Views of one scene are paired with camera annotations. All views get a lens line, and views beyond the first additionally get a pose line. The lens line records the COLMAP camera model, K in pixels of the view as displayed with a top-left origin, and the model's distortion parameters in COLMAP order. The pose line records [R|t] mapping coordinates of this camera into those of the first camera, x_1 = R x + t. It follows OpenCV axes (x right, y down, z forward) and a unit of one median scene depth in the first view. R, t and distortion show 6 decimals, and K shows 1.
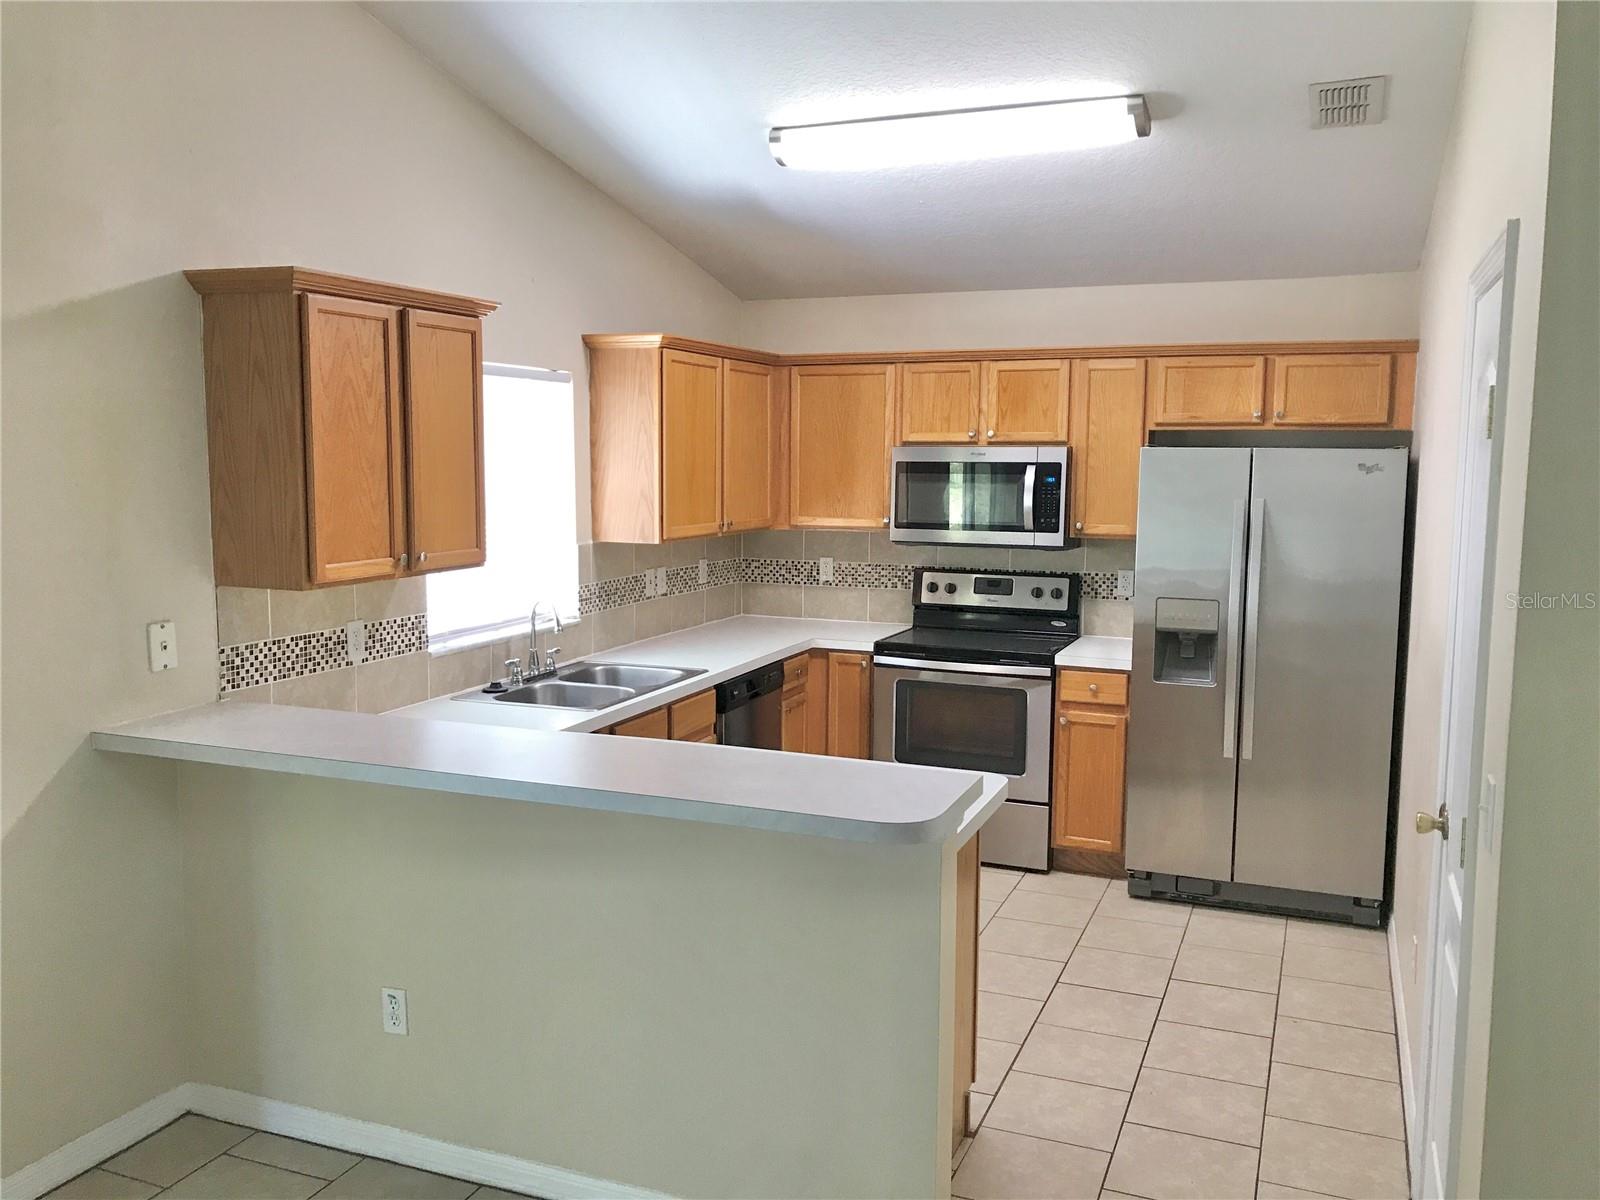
lens RADIAL K [[1314.0, 0, 799.6], [0, 1314.0, 592.4], [0, 0, 1]] dist [0.053735, -0.073944]
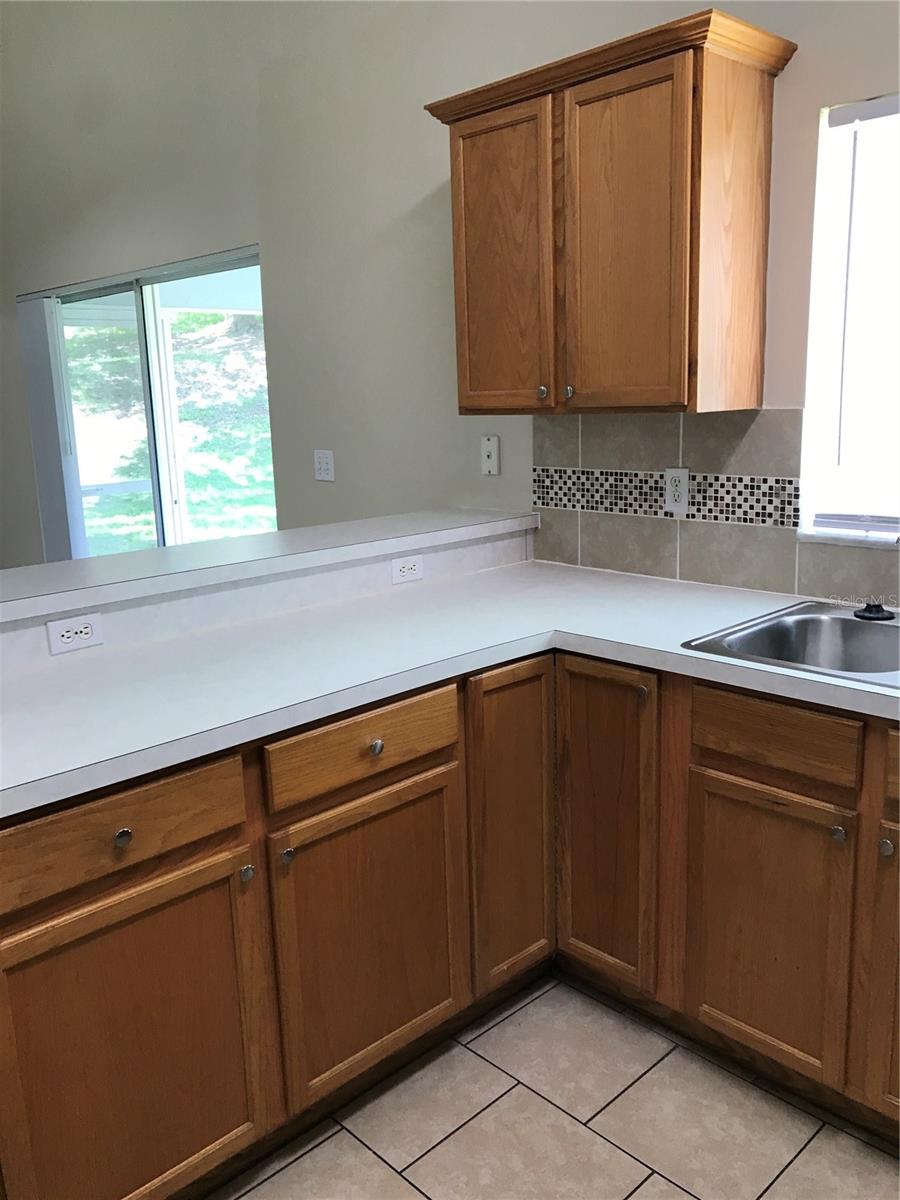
lens RADIAL K [[985.5, 0, 450.8], [0, 985.5, 599.1], [0, 0, 1]] dist [0.053735, -0.073944]
pose [[-0.410642, 0.189071, -0.891978, 0.355237], [-0.072705, 0.968360, 0.238732, -0.043230], [0.908894, 0.162884, -0.383903, 1.197607]]
